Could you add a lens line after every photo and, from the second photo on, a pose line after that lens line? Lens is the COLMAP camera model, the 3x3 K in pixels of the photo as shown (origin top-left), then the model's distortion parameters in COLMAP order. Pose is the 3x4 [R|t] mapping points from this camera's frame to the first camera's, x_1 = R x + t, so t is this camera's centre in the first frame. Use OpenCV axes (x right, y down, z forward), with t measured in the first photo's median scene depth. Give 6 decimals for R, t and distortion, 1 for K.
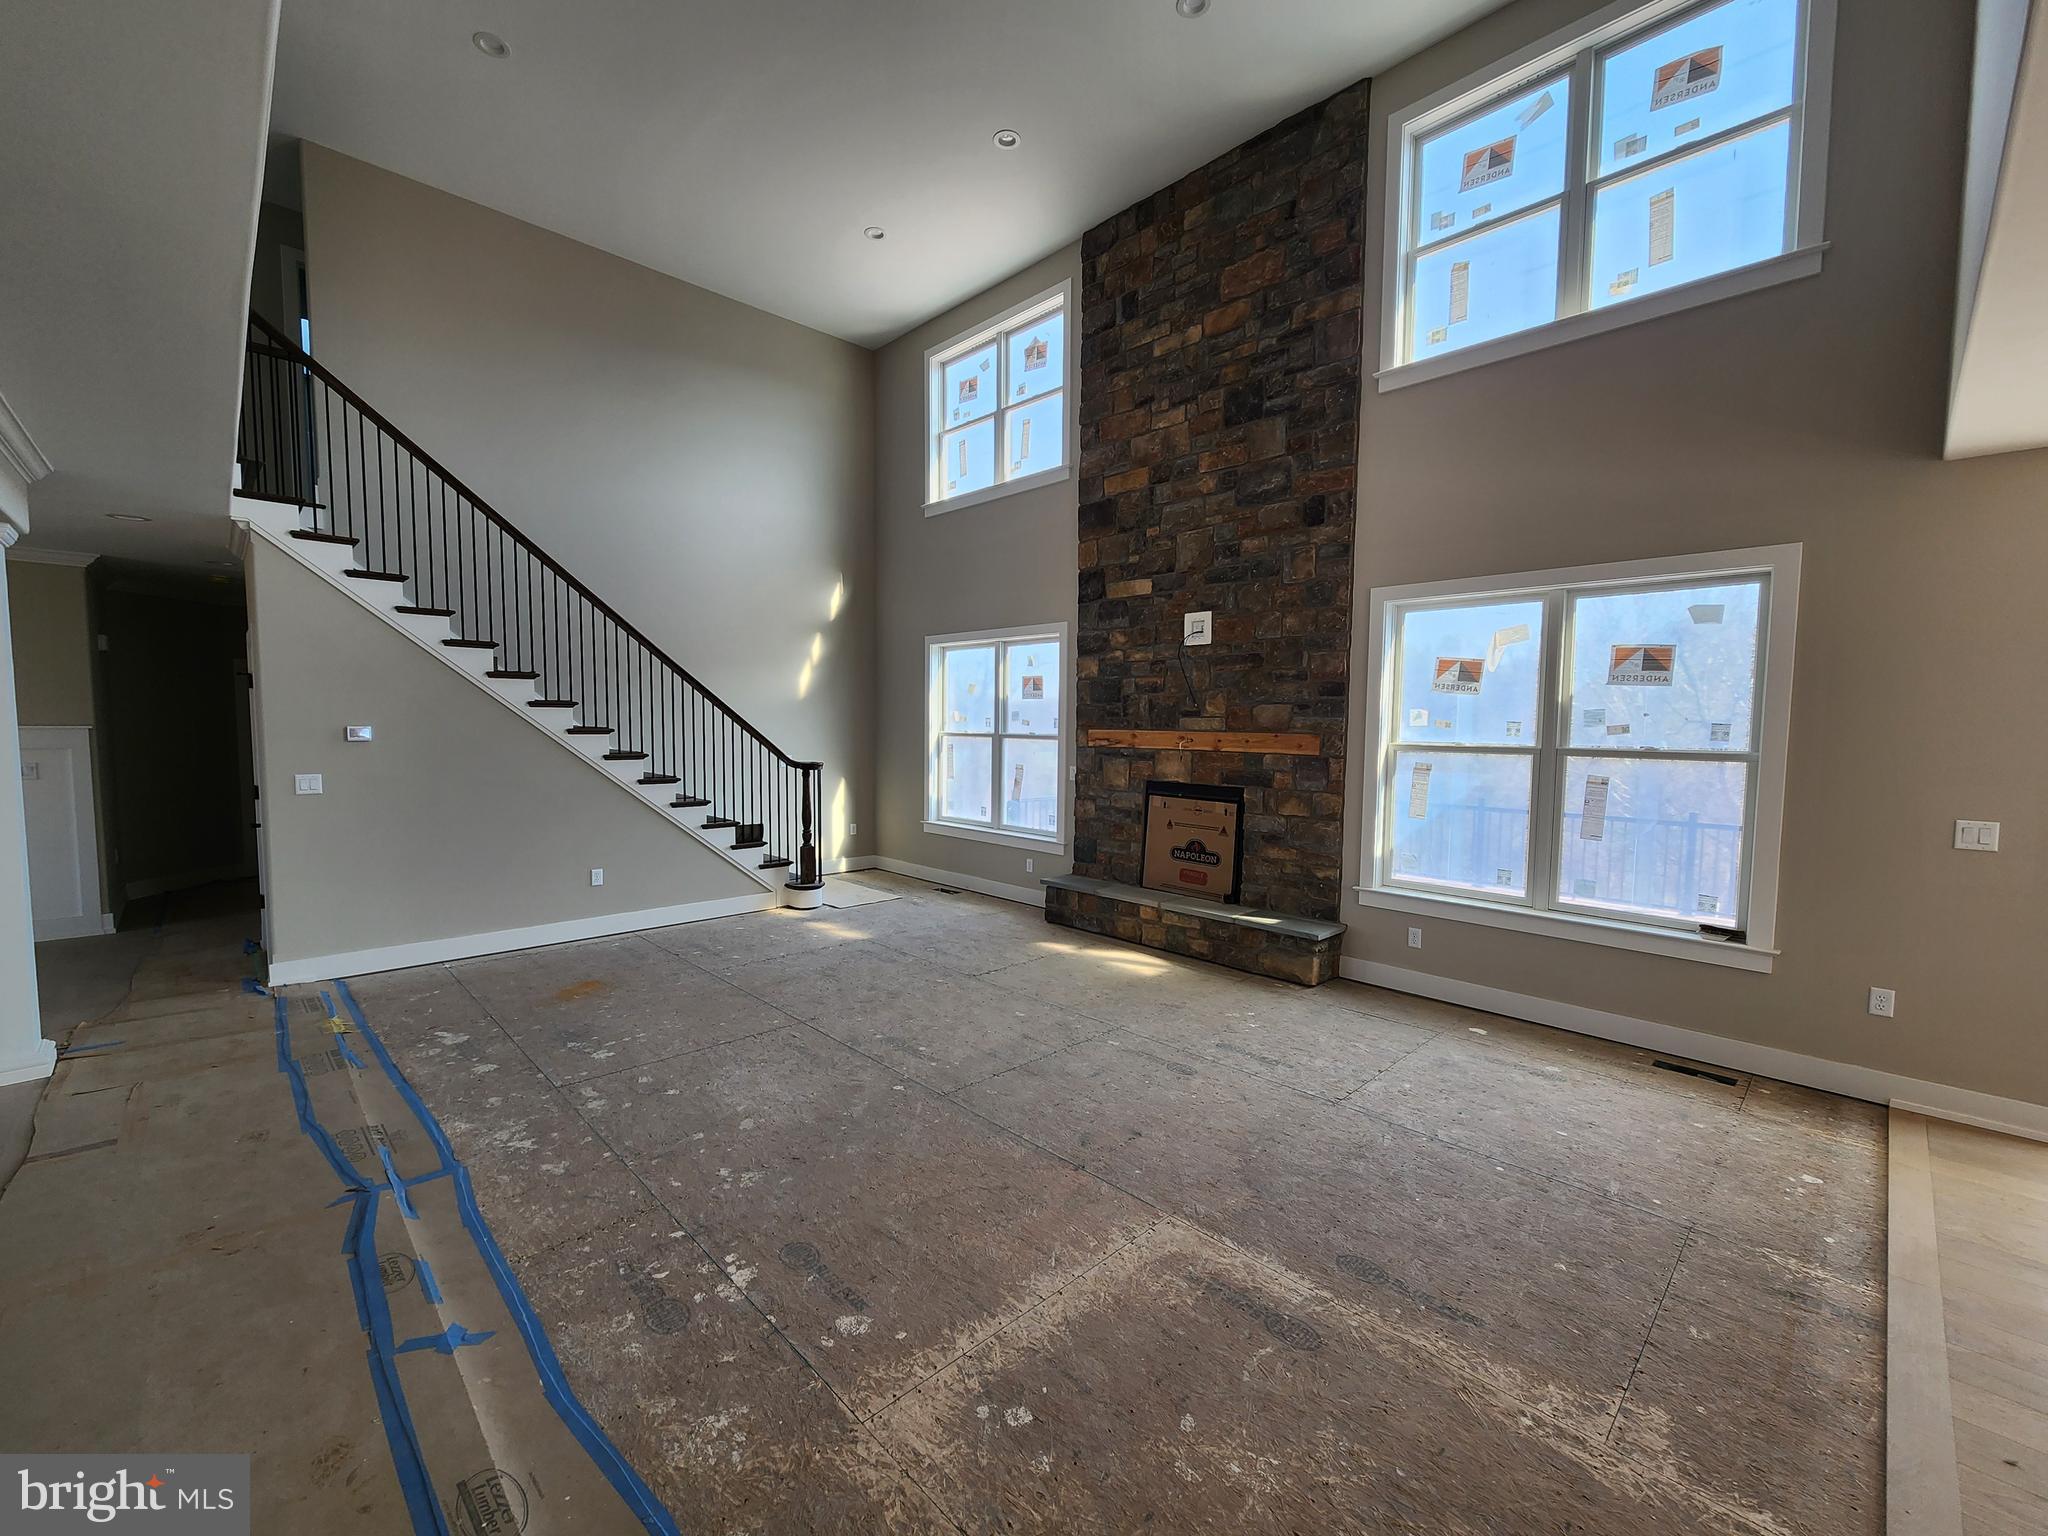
lens RADIAL K [[834.5, 0, 1024.5], [0, 834.5, 779.8], [0, 0, 1]] dist [0.003119, -0.002375]
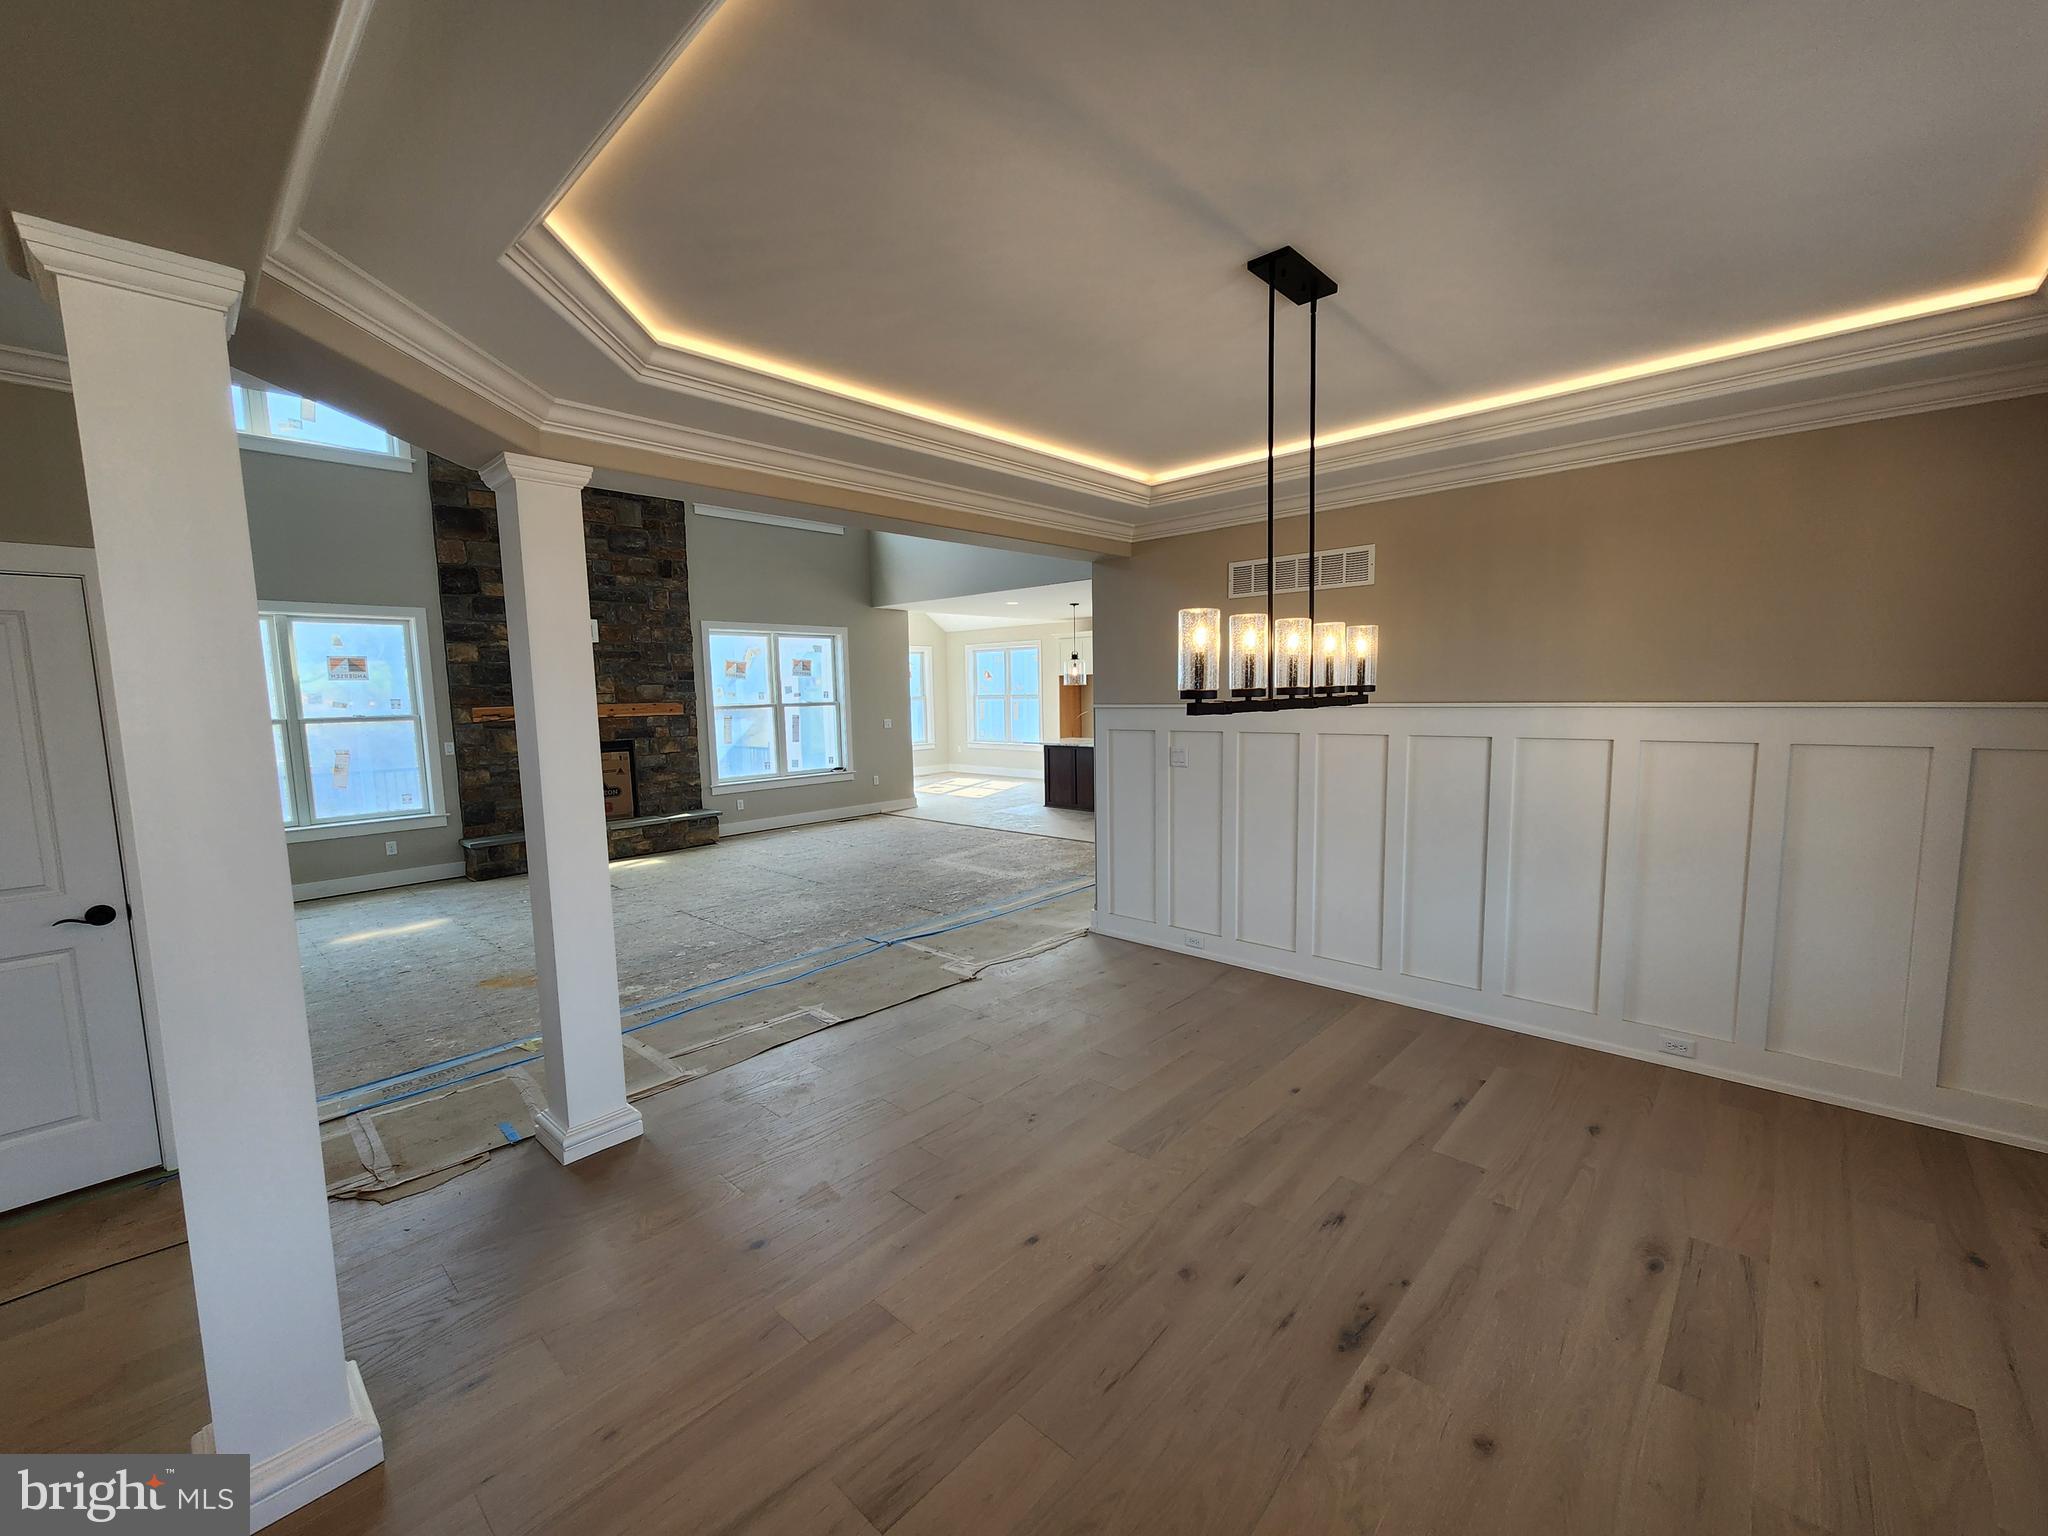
lens RADIAL K [[838.3, 0, 1025.1], [0, 838.3, 777.6], [0, 0, 1]] dist [0.001842, 0.000465]
pose [[-0.052733, -0.114799, 0.991988, -1.358357], [0.091004, 0.988684, 0.119255, -0.041428], [-0.994453, 0.096563, -0.041689, 0.378292]]
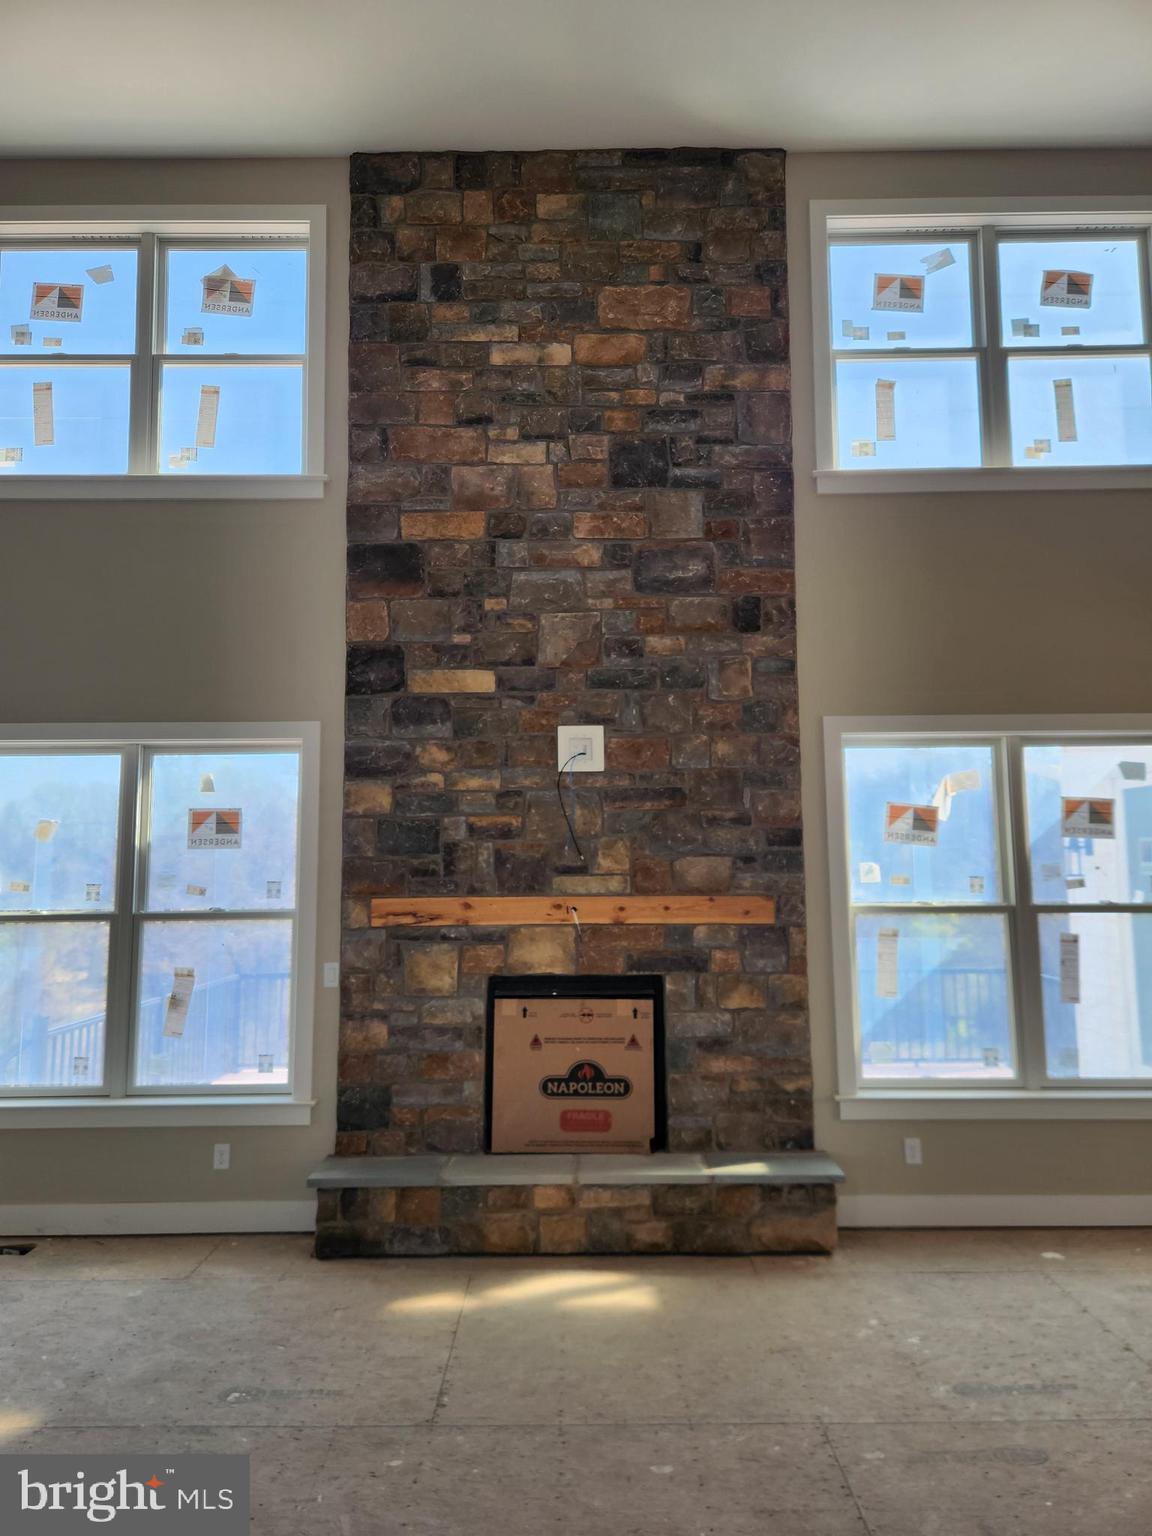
lens RADIAL K [[1031.0, 0, 575.6], [0, 1031.0, 752.7], [0, 0, 1]] dist [0.094527, -0.104242]
pose [[0.697485, 0.063136, 0.713813, -0.448807], [0.065729, 0.986275, -0.151461, -0.050428], [-0.713579, 0.152560, 0.683762, 0.443503]]
